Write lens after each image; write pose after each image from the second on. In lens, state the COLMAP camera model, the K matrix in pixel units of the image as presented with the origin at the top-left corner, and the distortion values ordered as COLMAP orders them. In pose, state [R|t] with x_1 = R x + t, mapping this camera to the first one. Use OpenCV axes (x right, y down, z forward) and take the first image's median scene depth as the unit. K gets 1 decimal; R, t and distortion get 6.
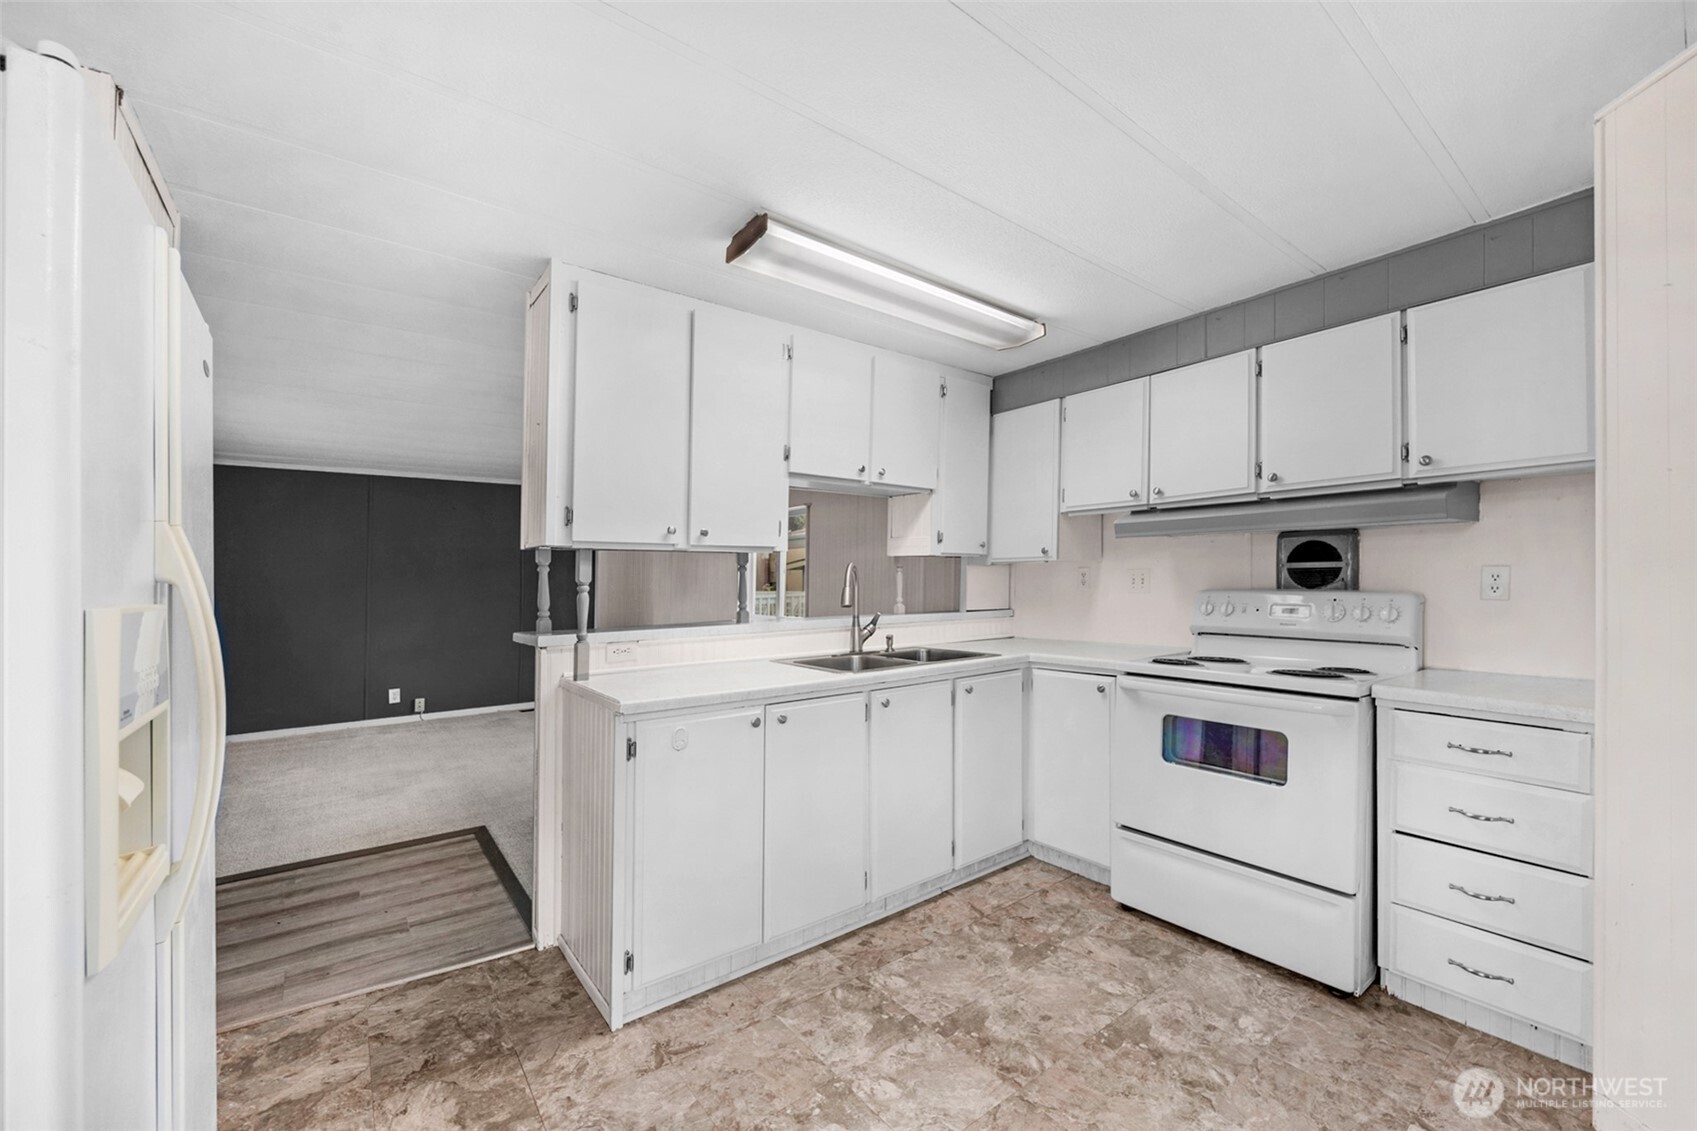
lens RADIAL K [[665.3, 0, 868.0], [0, 665.3, 565.5], [0, 0, 1]] dist [-0.003090, 0.000187]
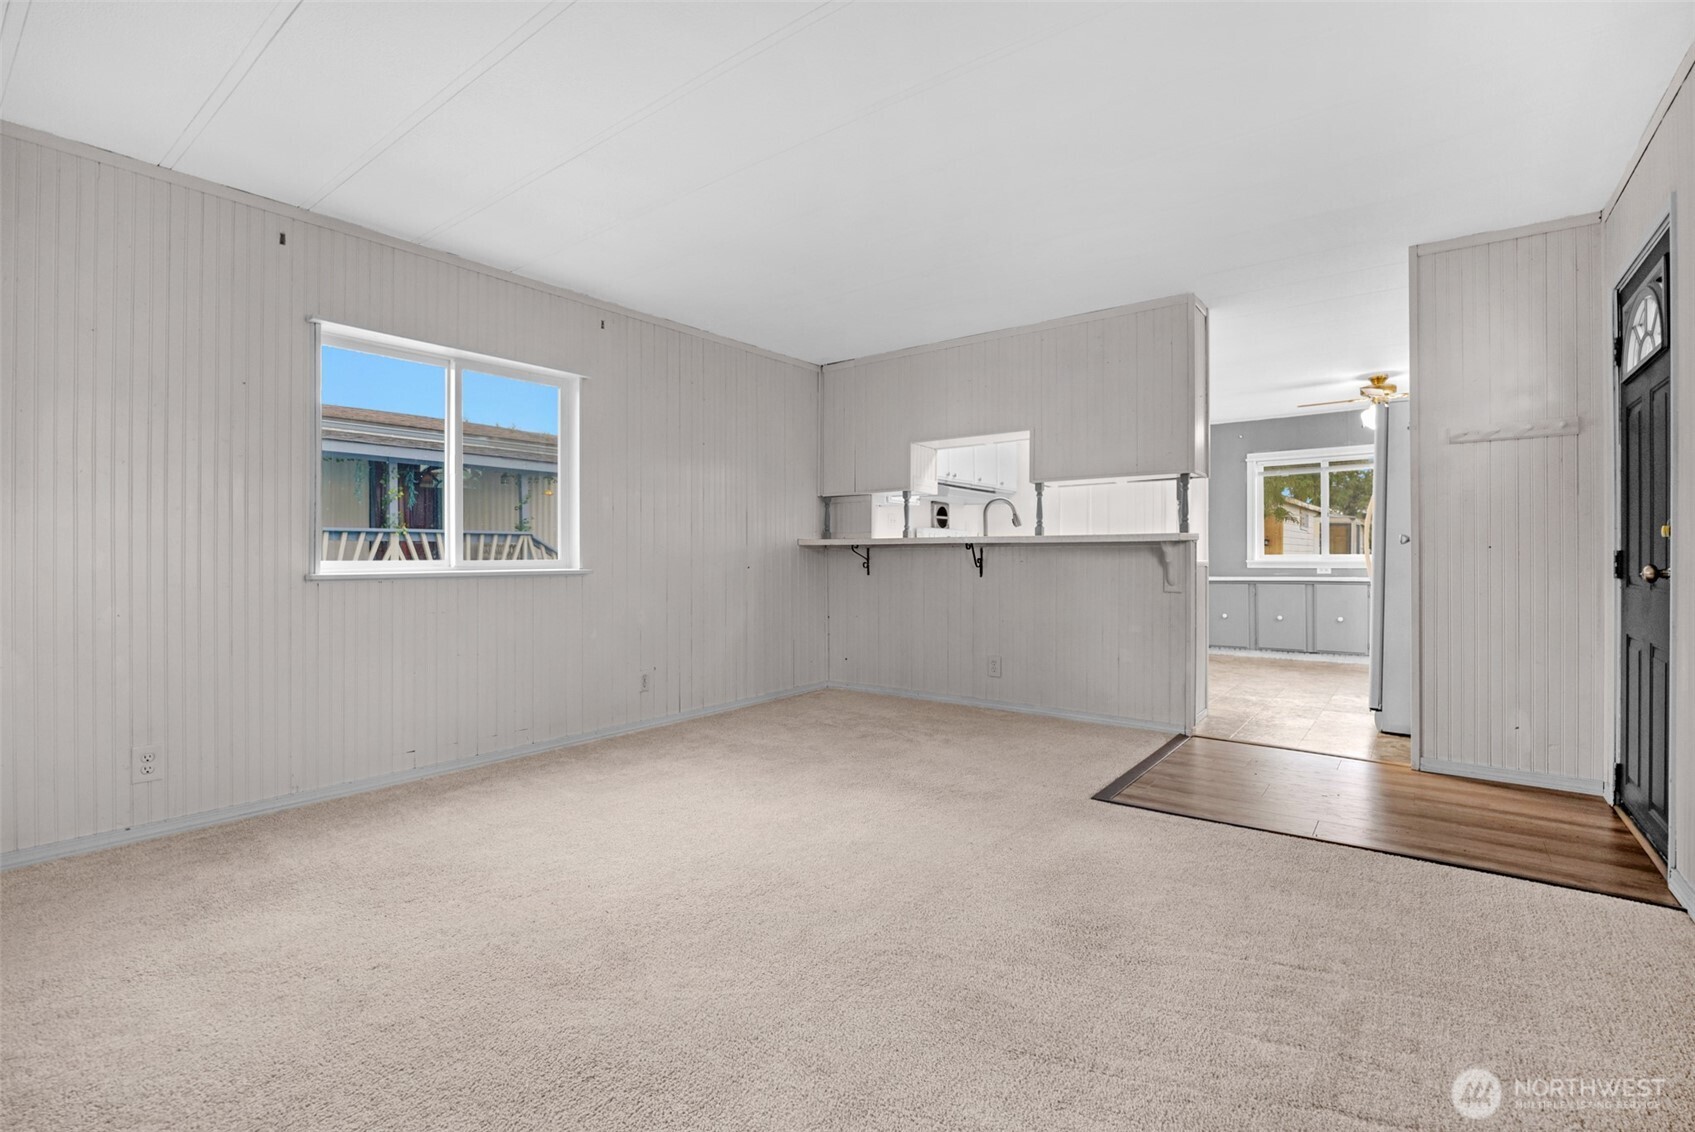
lens RADIAL K [[749.5, 0, 859.8], [0, 749.5, 573.0], [0, 0, 1]] dist [-0.009820, 0.000853]
pose [[-0.250405, -0.011487, 0.968073, -1.764905], [-0.017079, 0.999826, 0.007447, 0.177445], [-0.967990, -0.014669, -0.250558, 1.952316]]
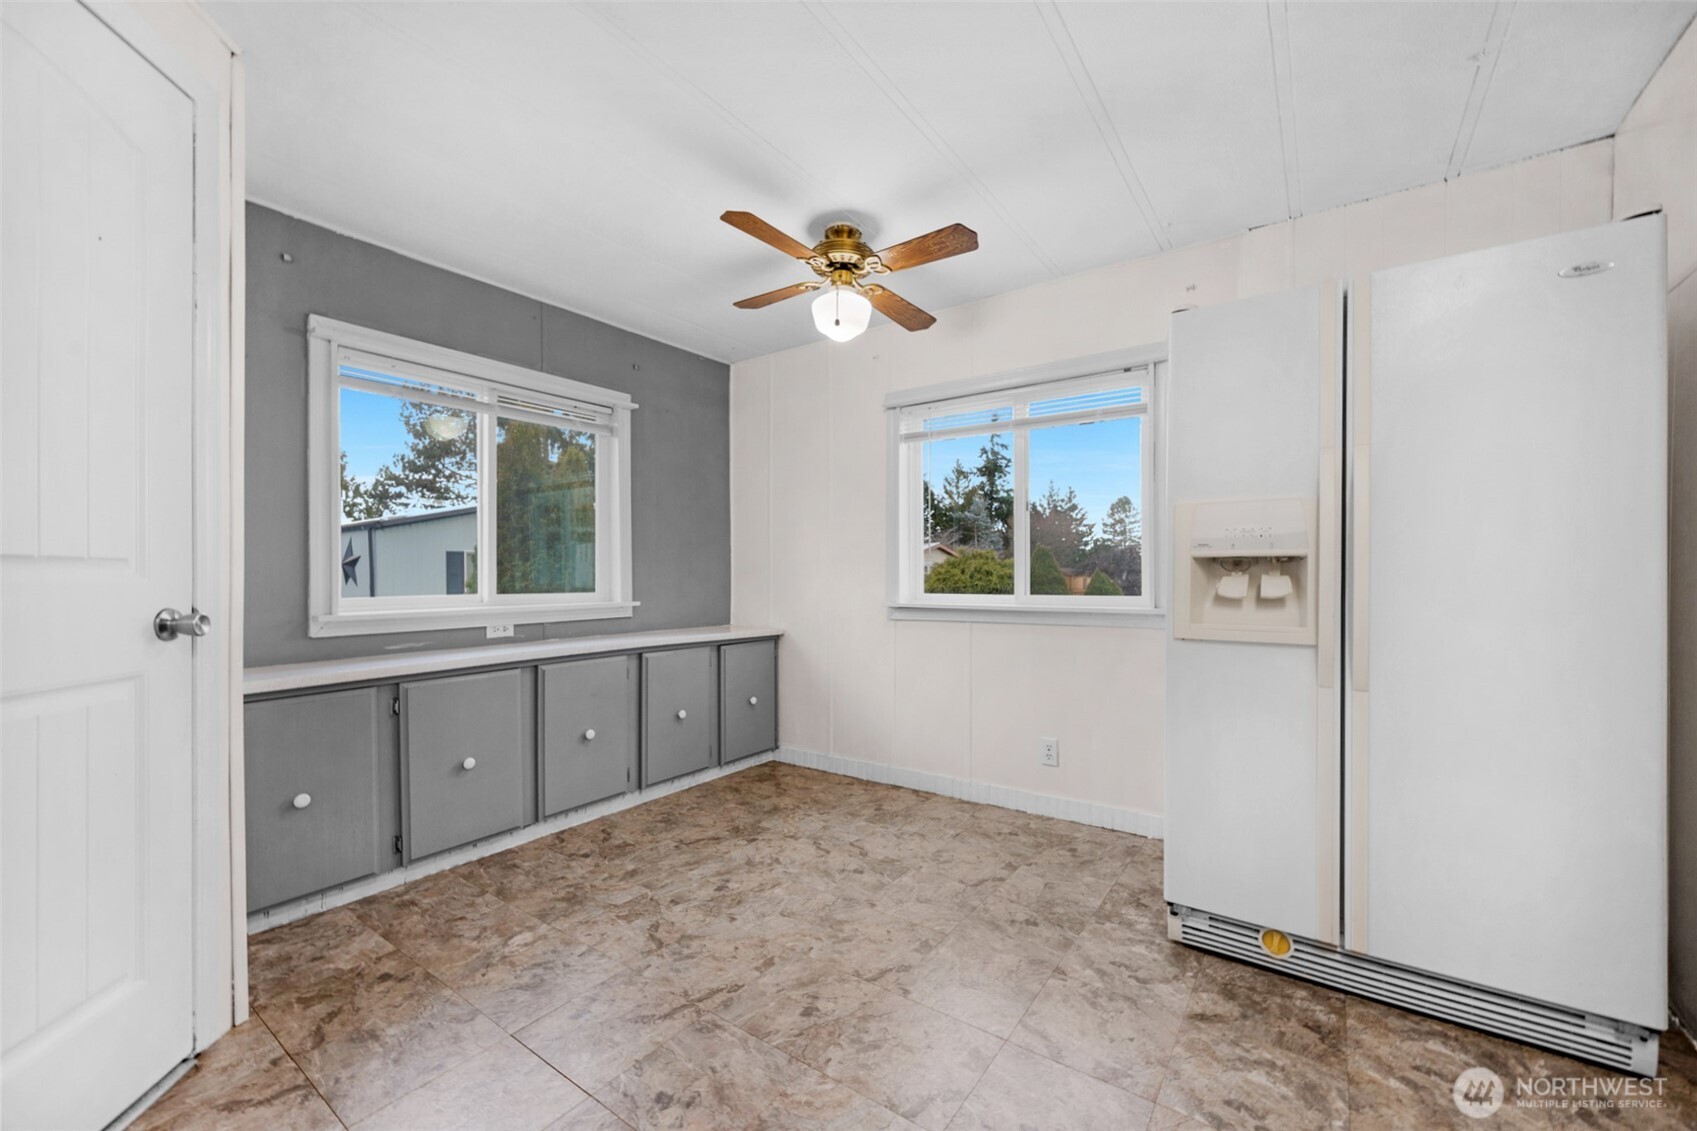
lens RADIAL K [[665.3, 0, 852.4], [0, 665.3, 570.4], [0, 0, 1]] dist [-0.003090, 0.000187]
pose [[-0.961258, 0.009416, -0.275490, 0.212651], [0.017191, 0.999519, -0.025820, 0.096717], [0.275115, -0.029556, -0.960957, 0.836064]]
